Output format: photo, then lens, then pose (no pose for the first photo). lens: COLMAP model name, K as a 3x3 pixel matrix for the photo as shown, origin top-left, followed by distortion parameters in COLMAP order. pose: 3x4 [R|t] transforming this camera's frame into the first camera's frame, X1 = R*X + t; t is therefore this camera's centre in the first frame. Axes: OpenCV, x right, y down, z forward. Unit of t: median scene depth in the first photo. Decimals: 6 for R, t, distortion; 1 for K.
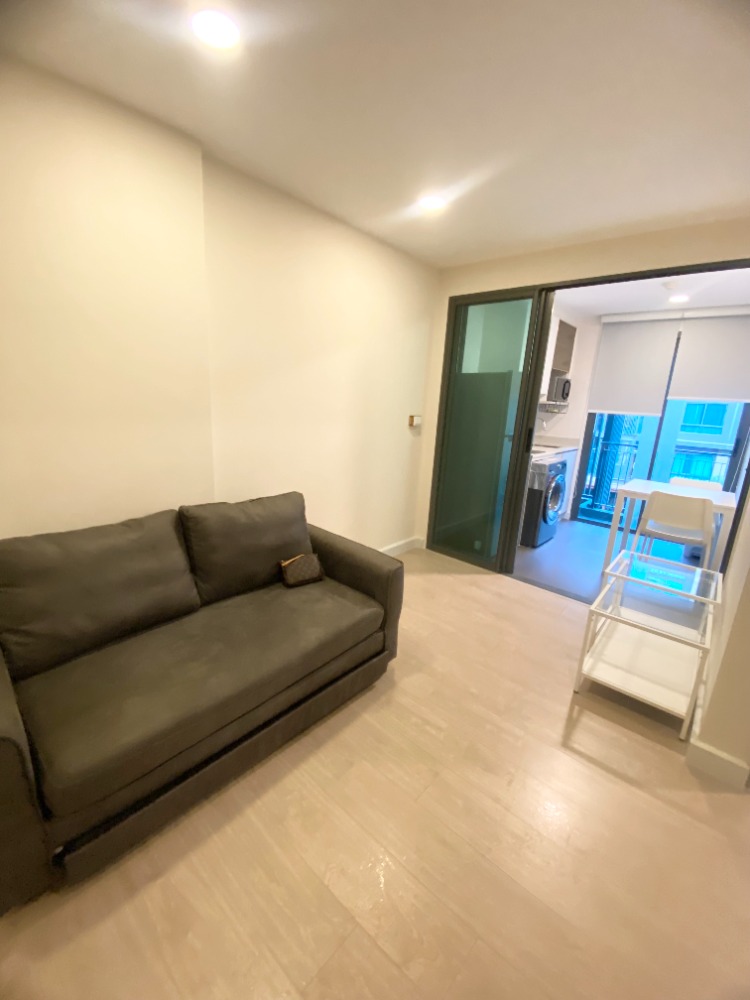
lens RADIAL K [[404.9, 0, 370.1], [0, 404.9, 498.7], [0, 0, 1]] dist [0.016527, -0.017310]
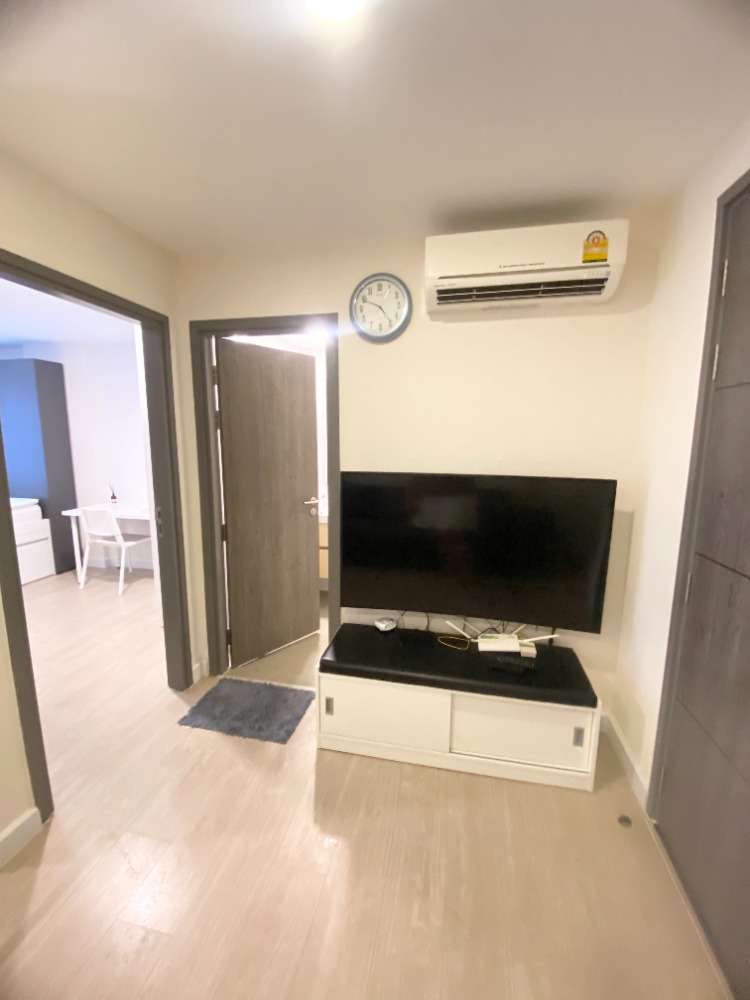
lens RADIAL K [[404.9, 0, 374.0], [0, 404.9, 501.3], [0, 0, 1]] dist [0.016527, -0.017310]
pose [[-0.506545, -0.187900, 0.841490, -0.076754], [0.175700, 0.932992, 0.314096, -0.091457], [-0.844122, 0.306953, -0.439588, 0.231621]]
